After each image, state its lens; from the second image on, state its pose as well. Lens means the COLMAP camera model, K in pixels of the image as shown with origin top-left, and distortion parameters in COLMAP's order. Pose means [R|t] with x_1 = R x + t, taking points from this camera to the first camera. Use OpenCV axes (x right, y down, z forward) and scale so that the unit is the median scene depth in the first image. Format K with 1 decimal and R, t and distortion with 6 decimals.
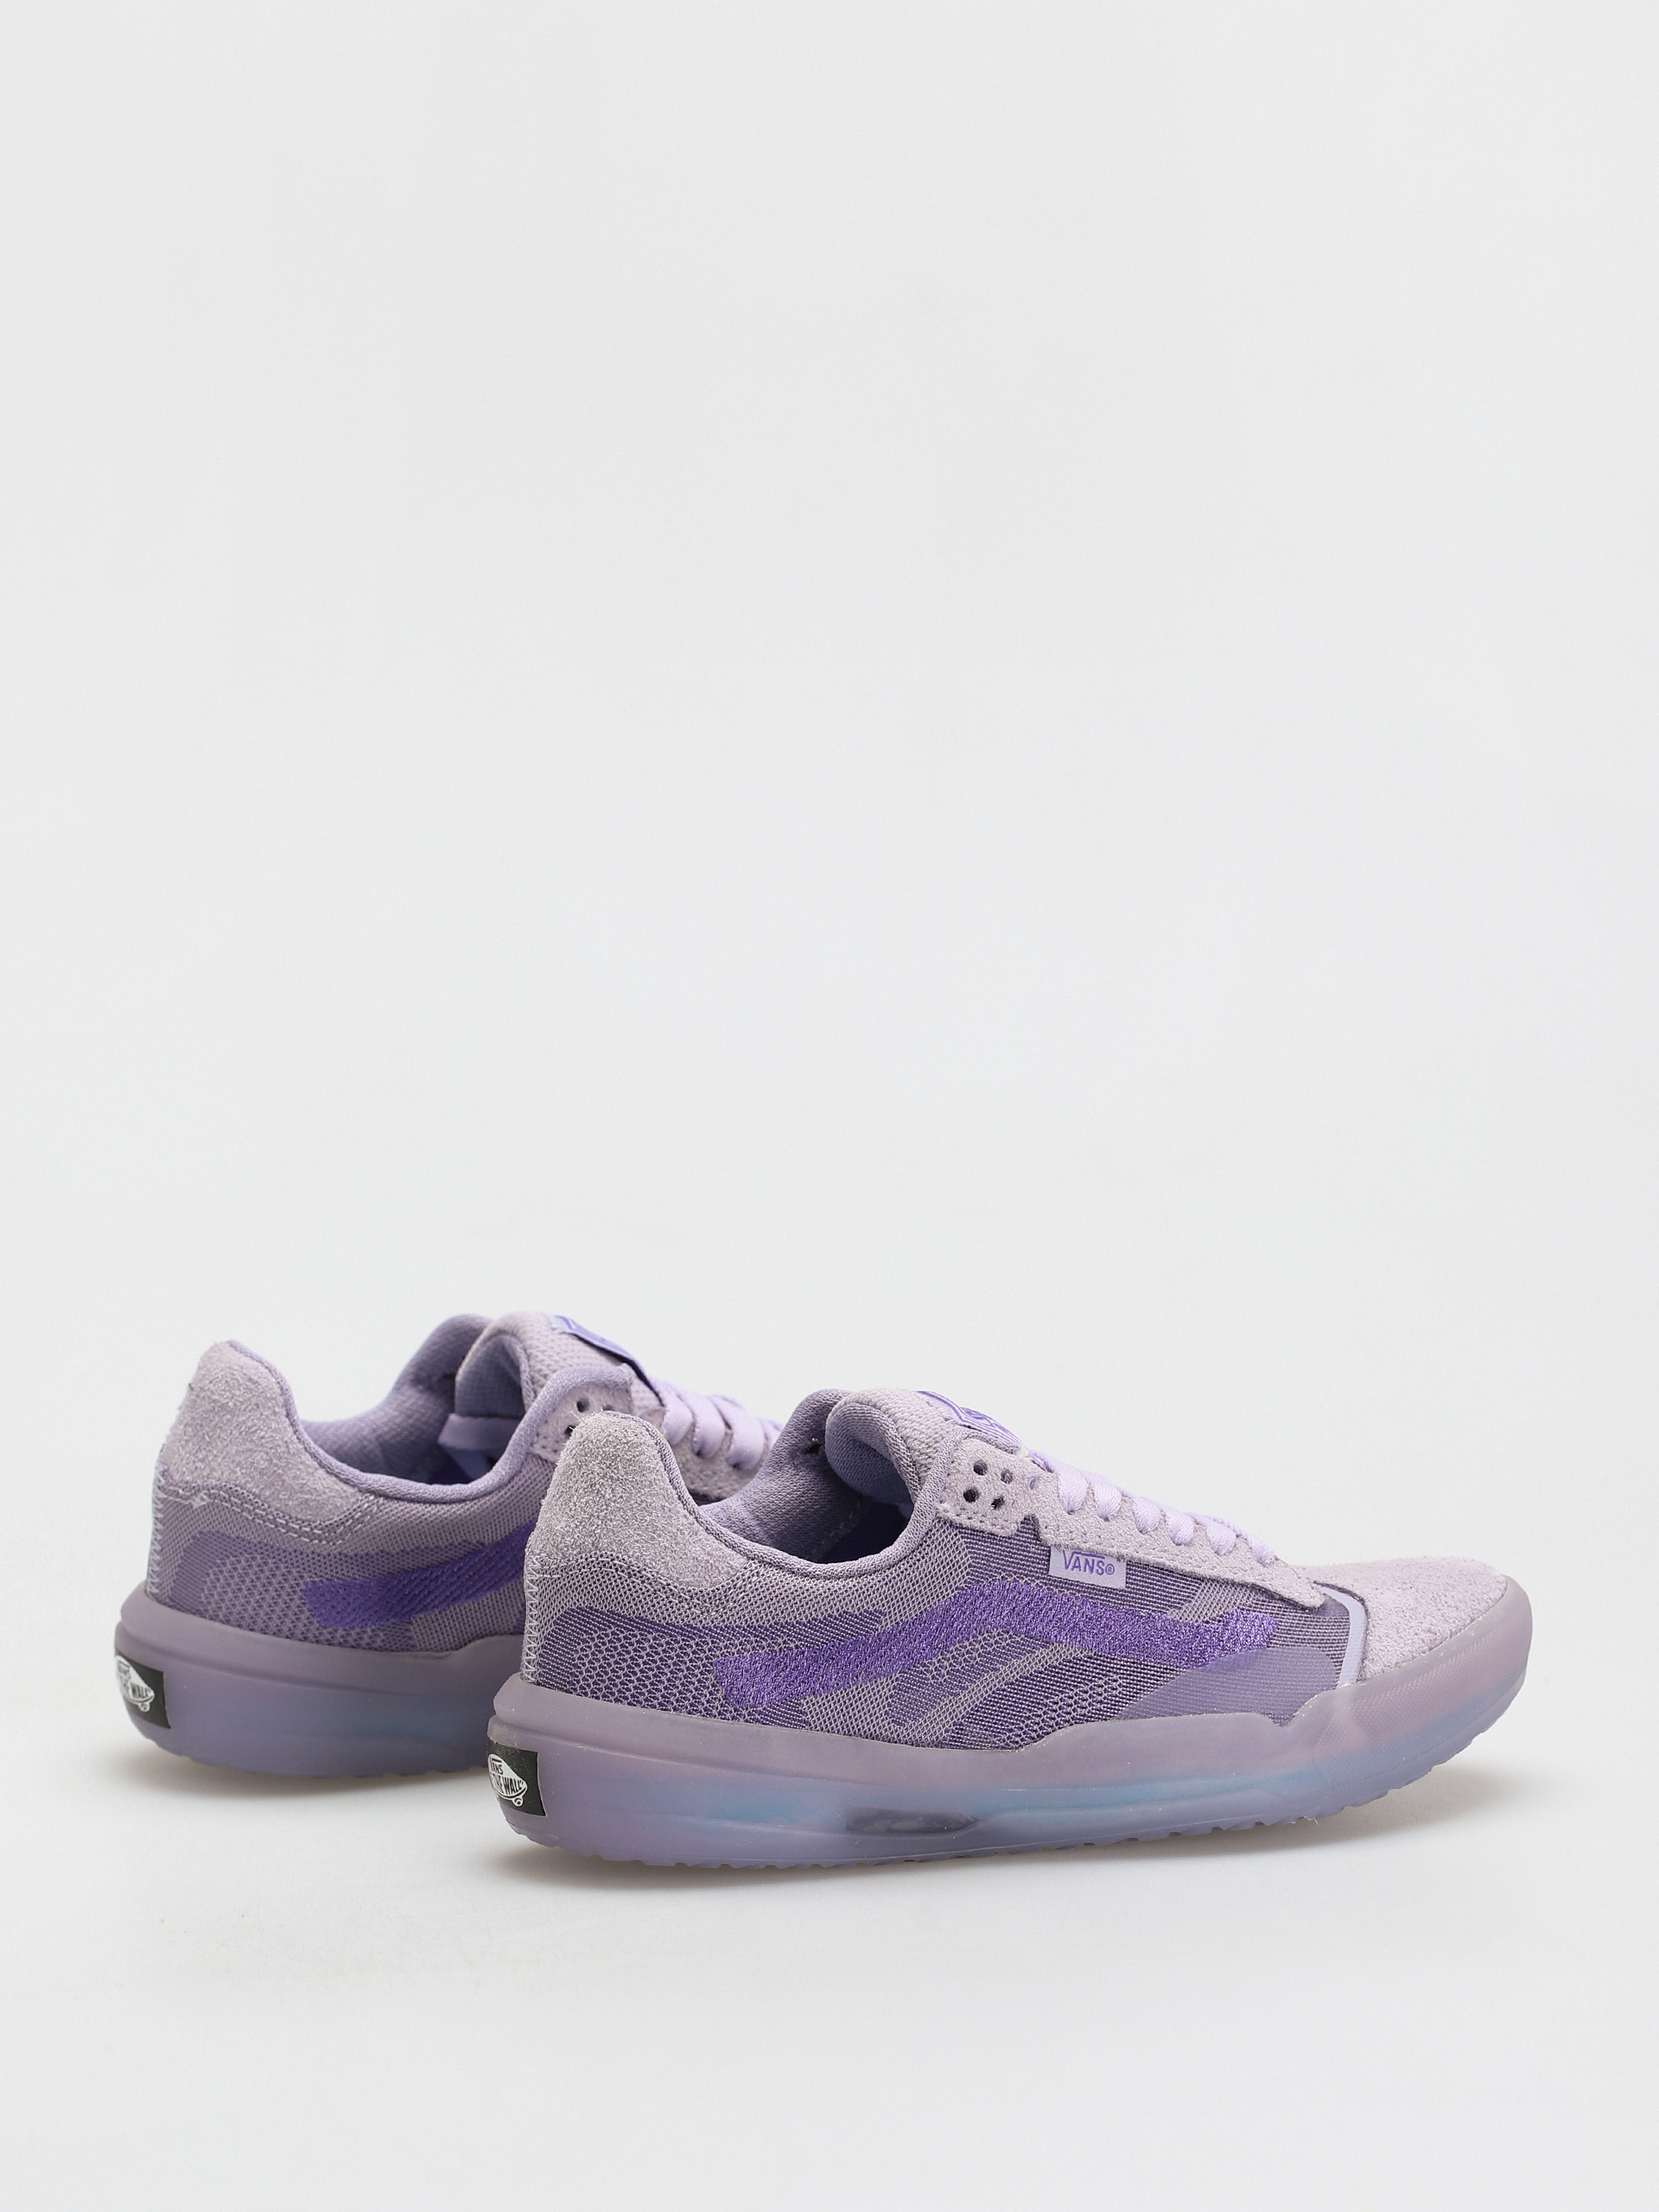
lens RADIAL K [[8312.8, 0, 829.5], [0, 8312.8, 1106.0], [0, 0, 1]] dist [0.037104, -4.086058]
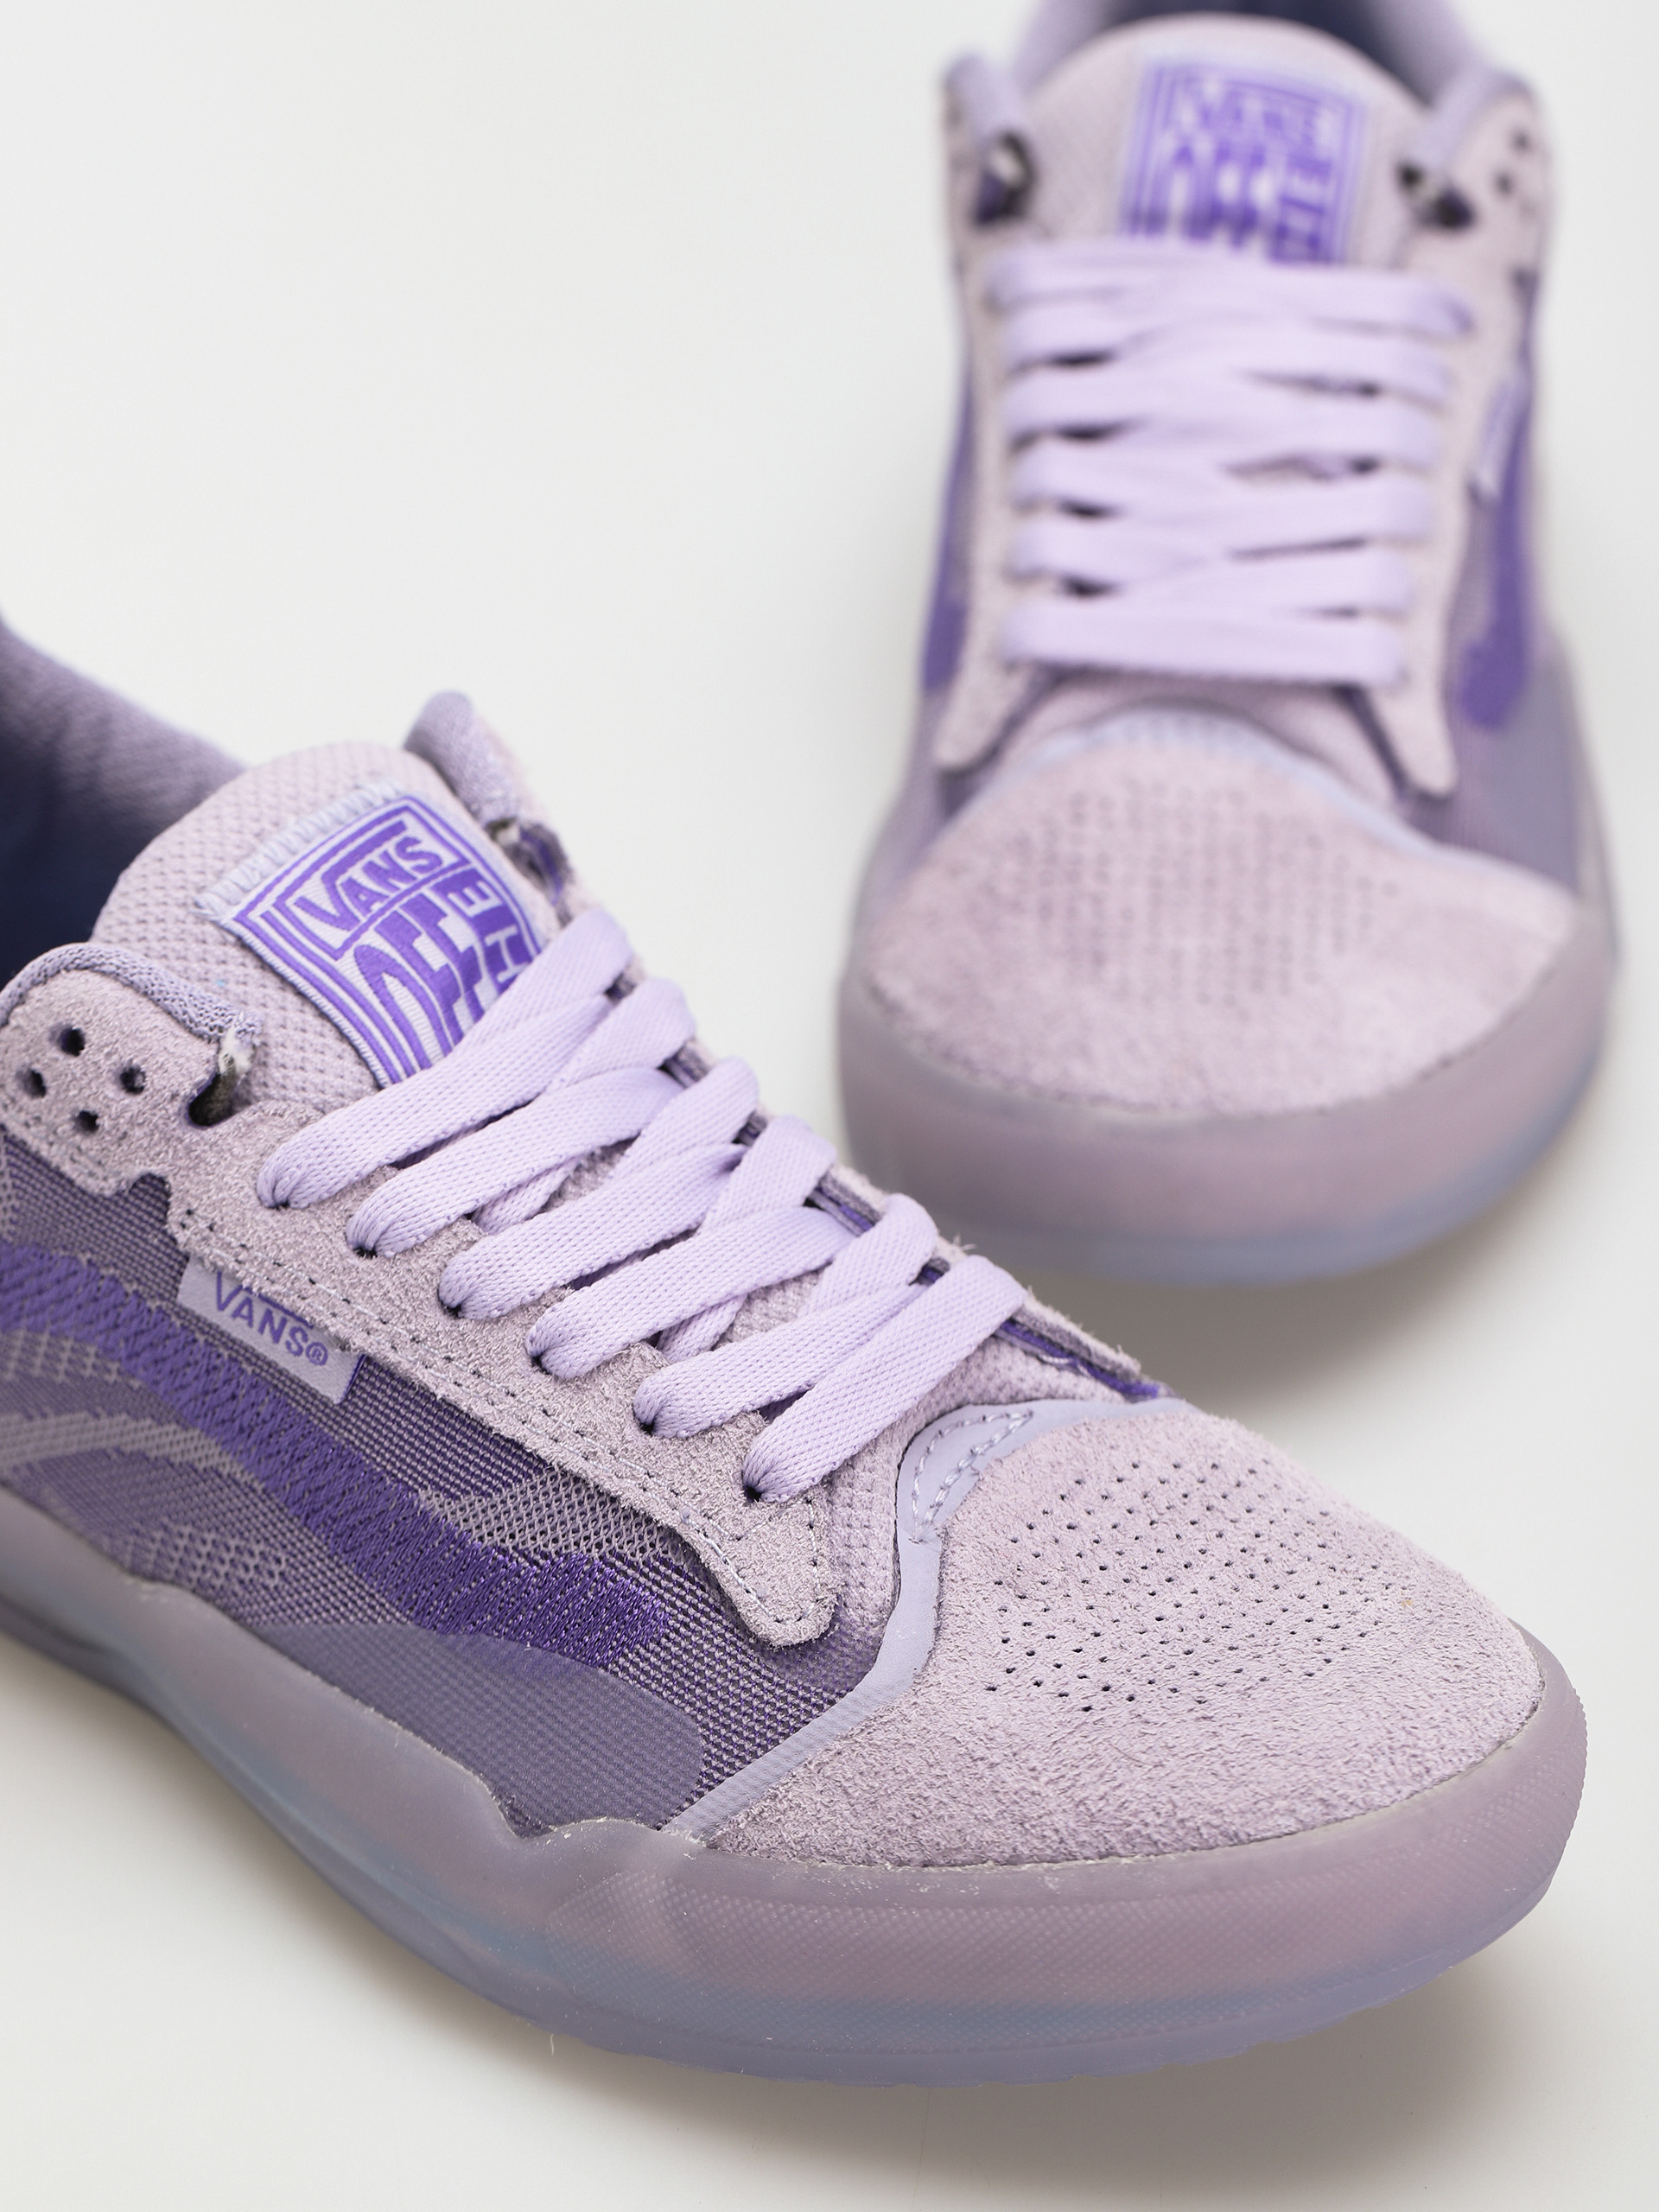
lens RADIAL K [[8312.8, 0, 829.5], [0, 8312.8, 1106.0], [0, 0, 1]] dist [0.037104, -4.086058]
pose [[0.422498, 0.503976, -0.753329, 0.388076], [-0.106024, 0.852929, 0.511146, -0.195672], [0.900142, -0.136087, 0.413794, 0.841245]]
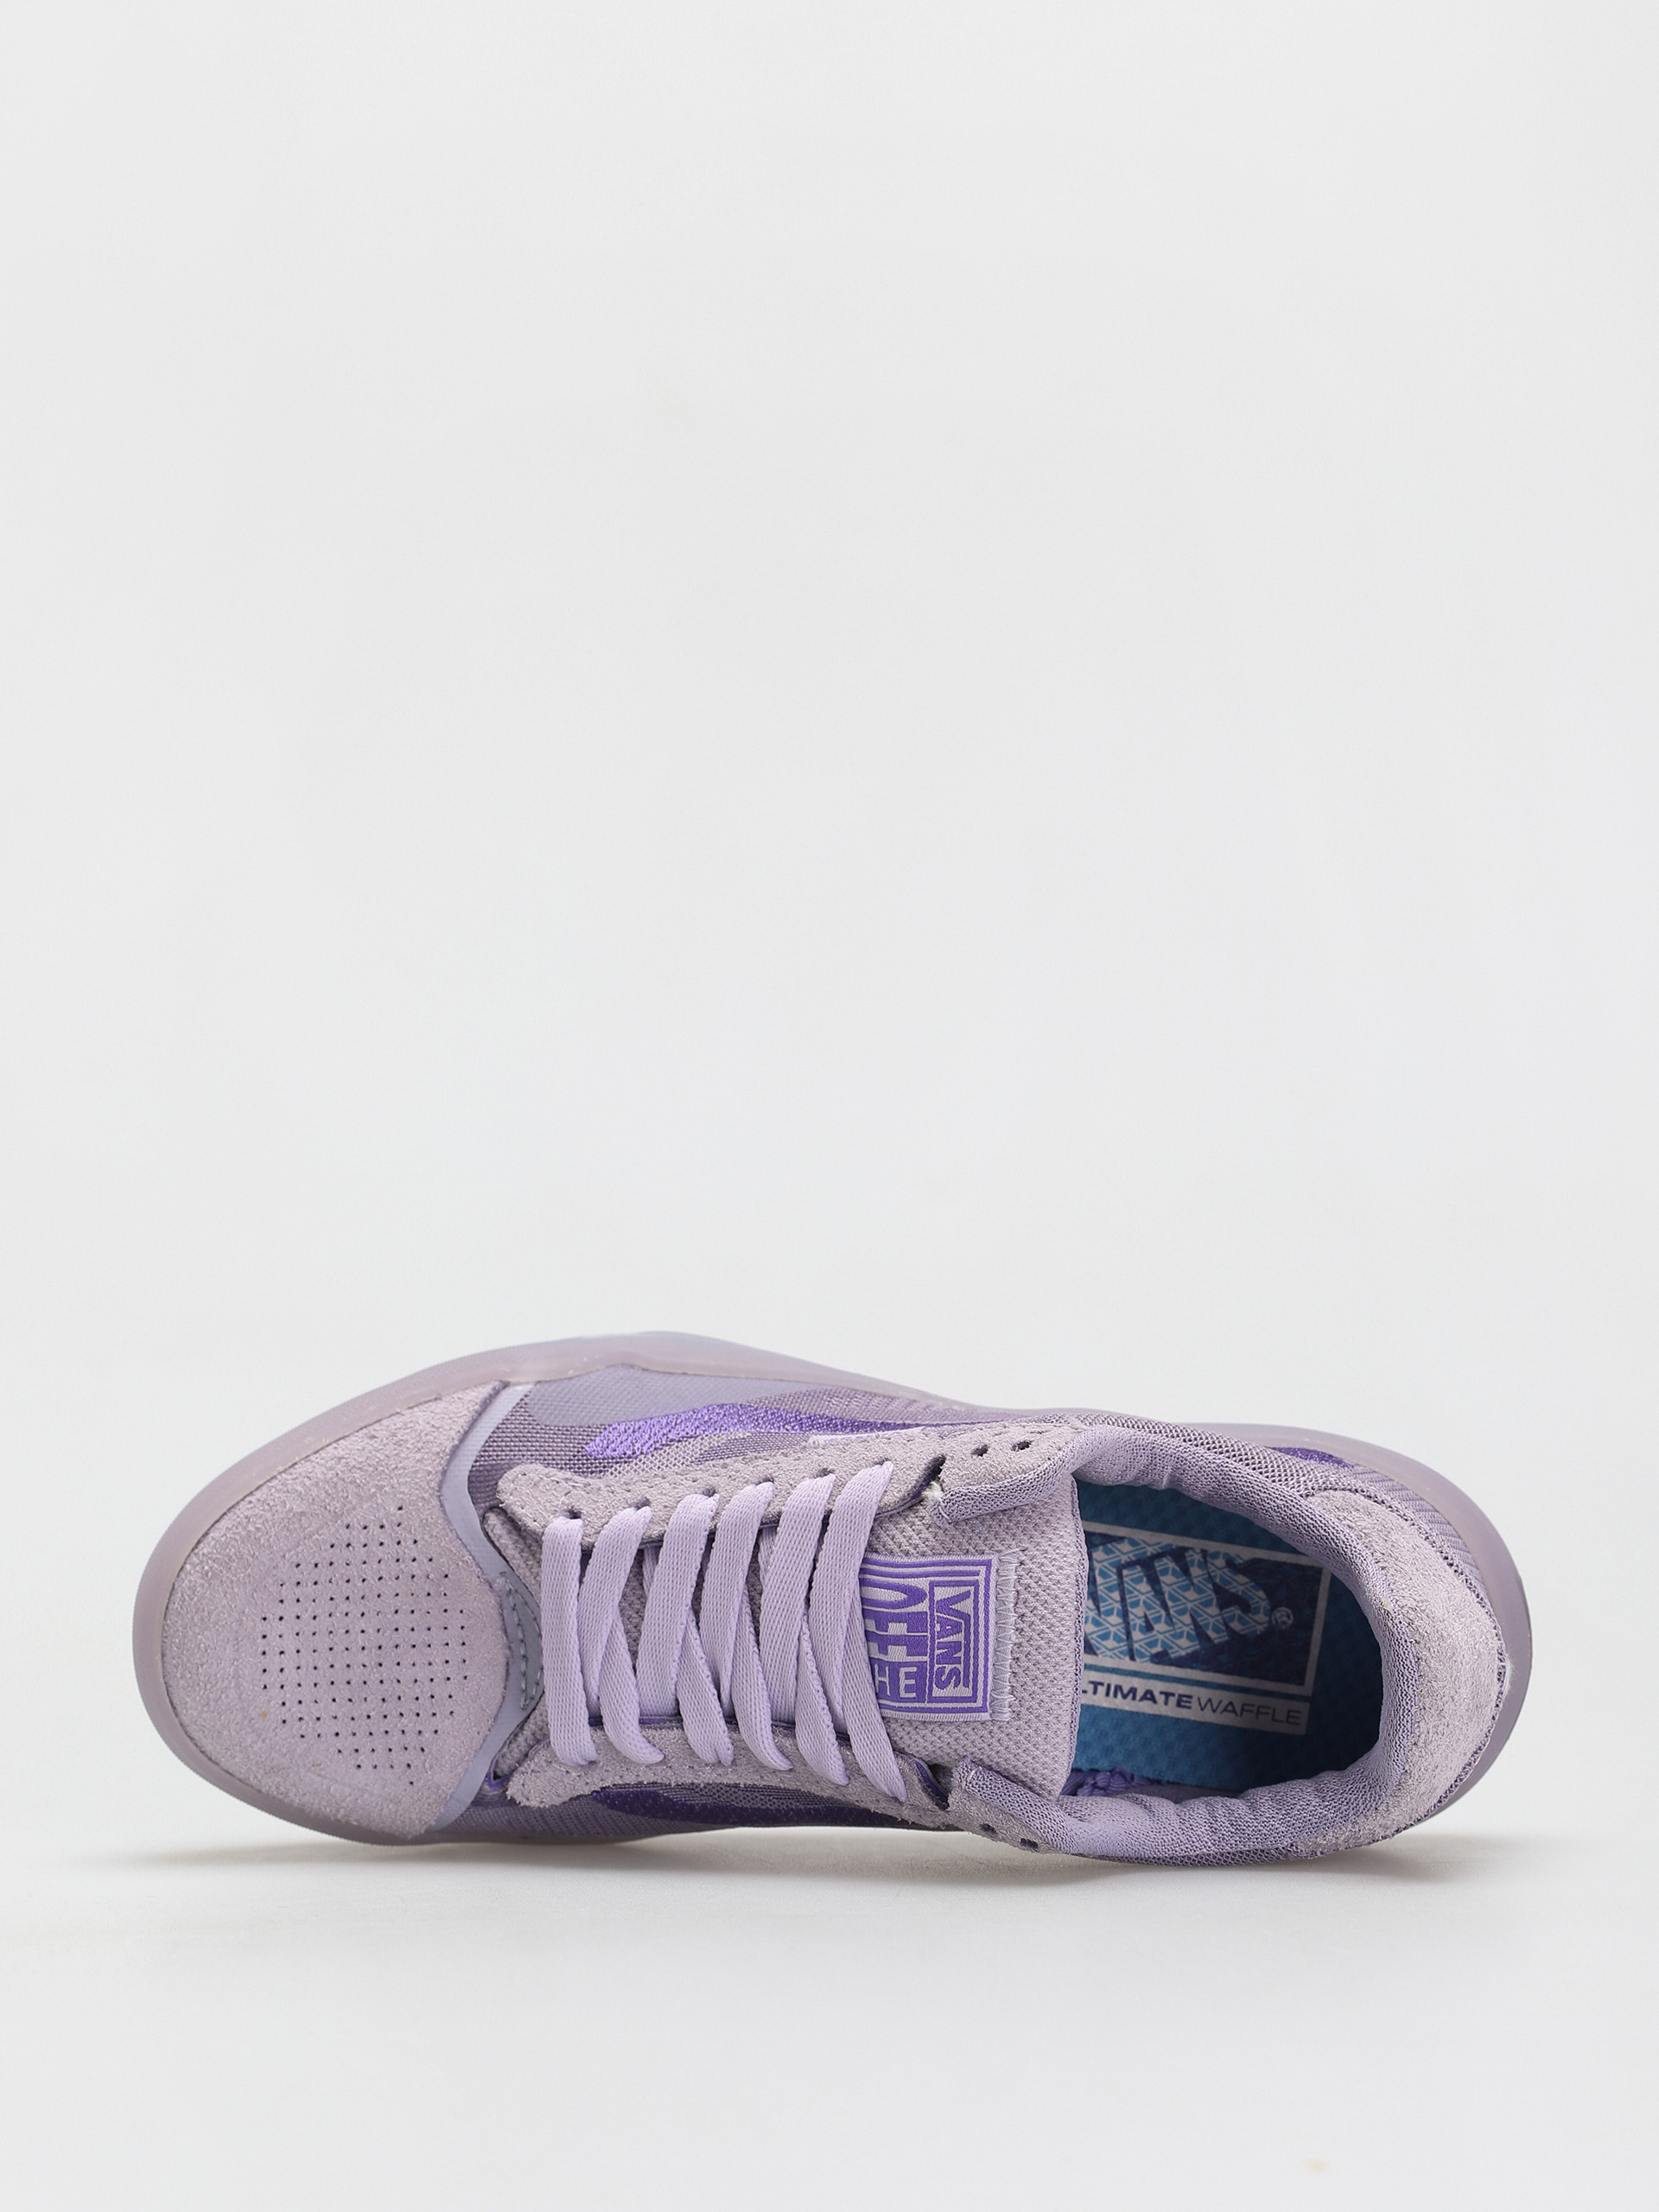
lens RADIAL K [[8312.8, 0, 829.5], [0, 8312.8, 1106.0], [0, 0, 1]] dist [0.037104, -4.086058]
pose [[-0.889954, -0.454775, -0.034089, 0.076693], [0.012225, -0.098512, 0.995061, -0.750931], [-0.455887, 0.885141, 0.093231, 0.900340]]
